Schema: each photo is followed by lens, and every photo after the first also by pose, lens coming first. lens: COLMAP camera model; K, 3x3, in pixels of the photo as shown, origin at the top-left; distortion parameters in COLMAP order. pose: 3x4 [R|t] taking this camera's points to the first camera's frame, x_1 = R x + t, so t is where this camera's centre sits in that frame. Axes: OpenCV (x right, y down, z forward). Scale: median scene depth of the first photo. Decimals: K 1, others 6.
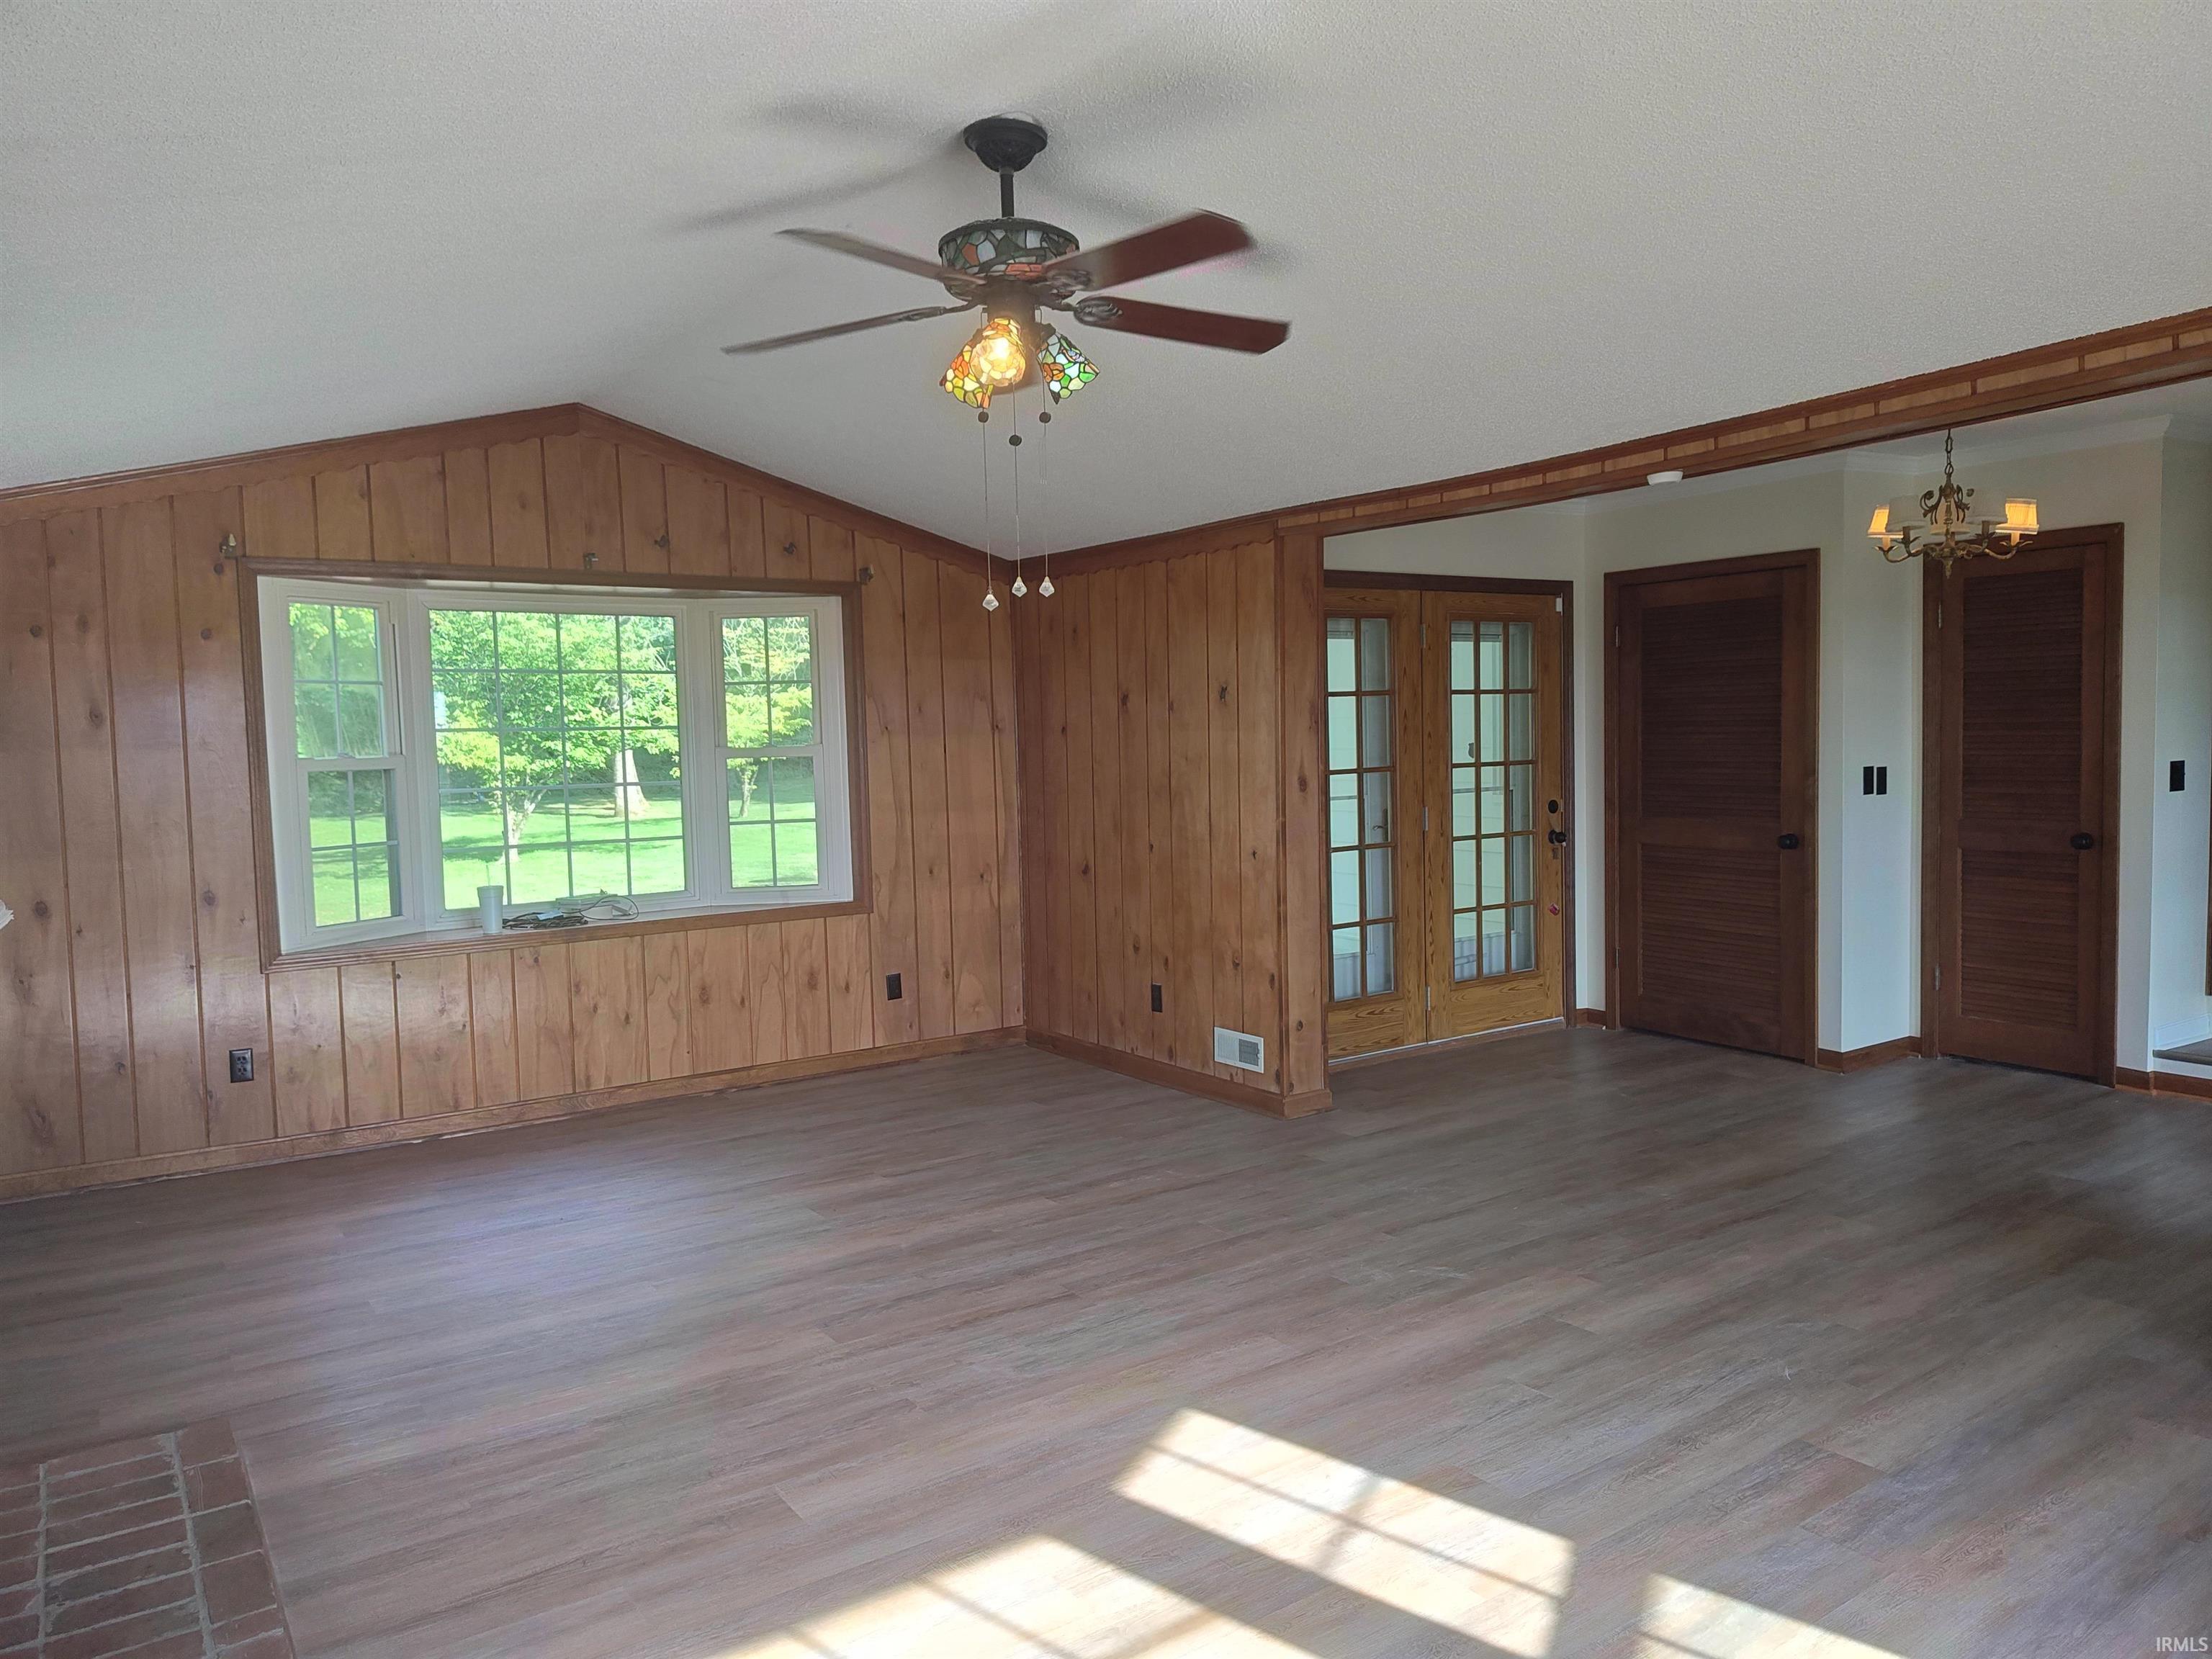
lens RADIAL K [[1499.5, 0, 1105.0], [0, 1499.5, 828.4], [0, 0, 1]] dist [0.018535, -0.021307]
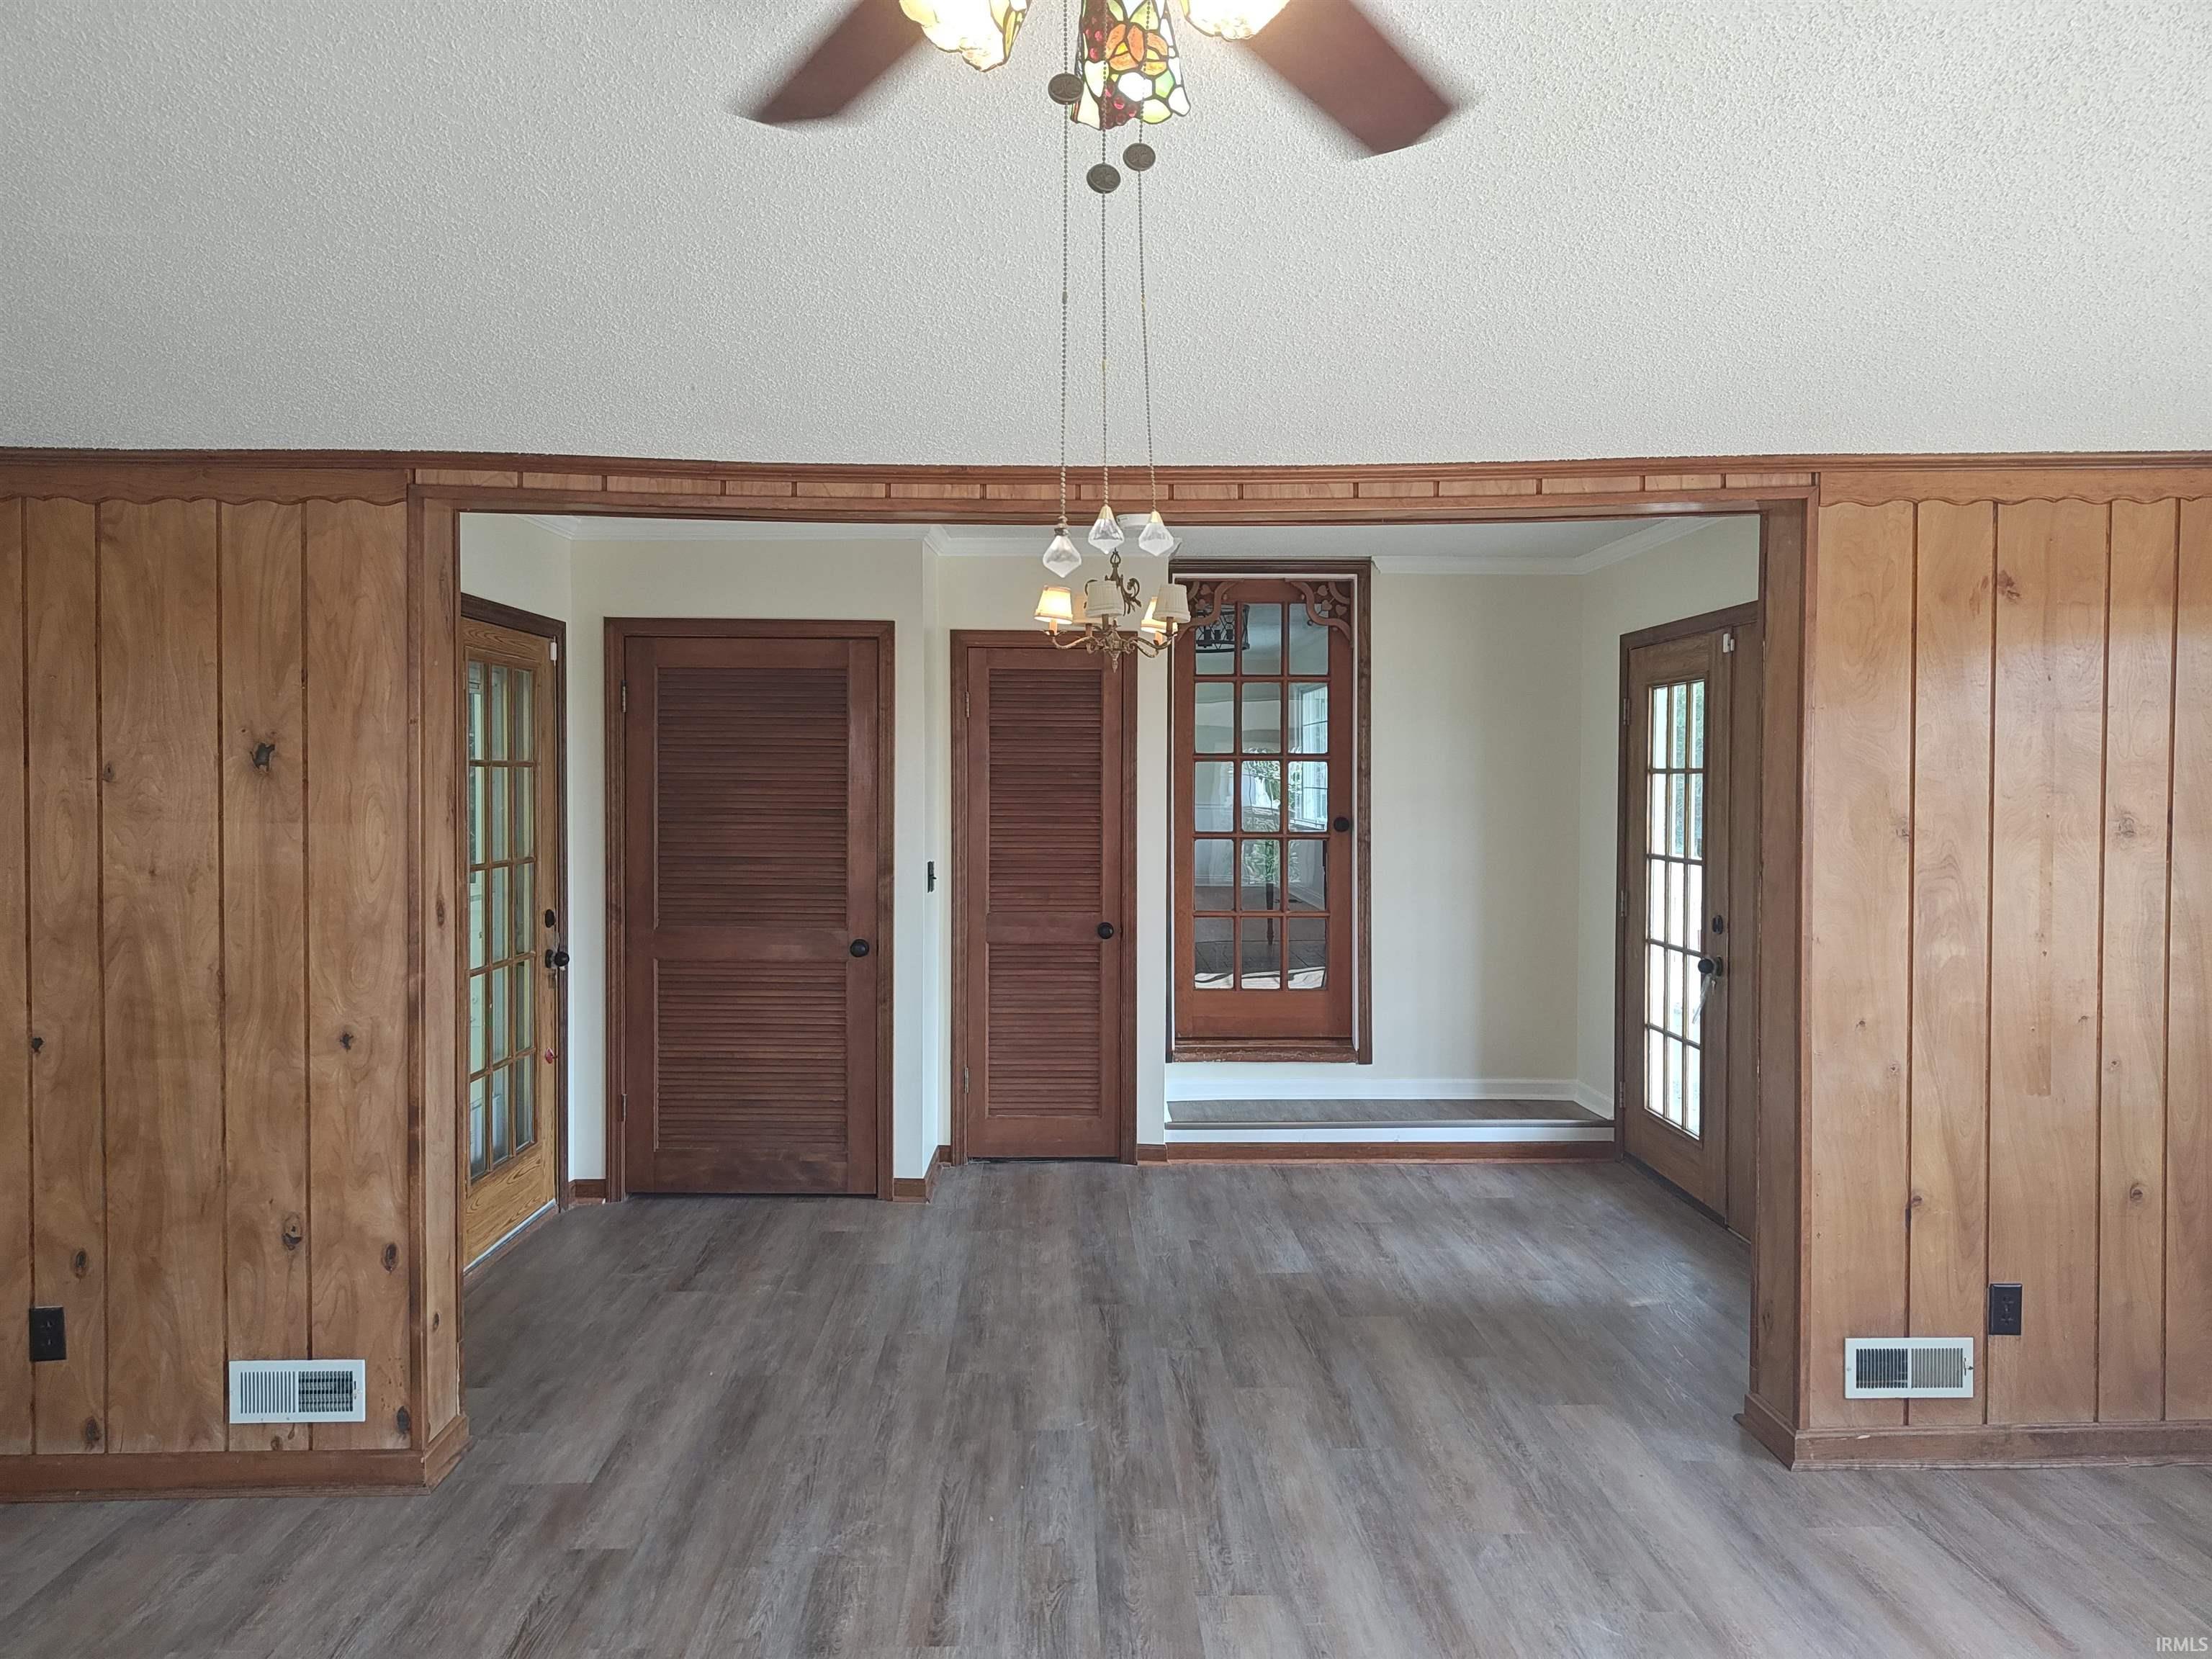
lens RADIAL K [[1499.5, 0, 1106.8], [0, 1499.5, 822.9], [0, 0, 1]] dist [0.018535, -0.021307]
pose [[0.539600, 0.001979, 0.841919, -0.223661], [0.037128, 0.998968, -0.026144, -0.039237], [-0.841102, 0.045366, 0.538970, 0.436589]]
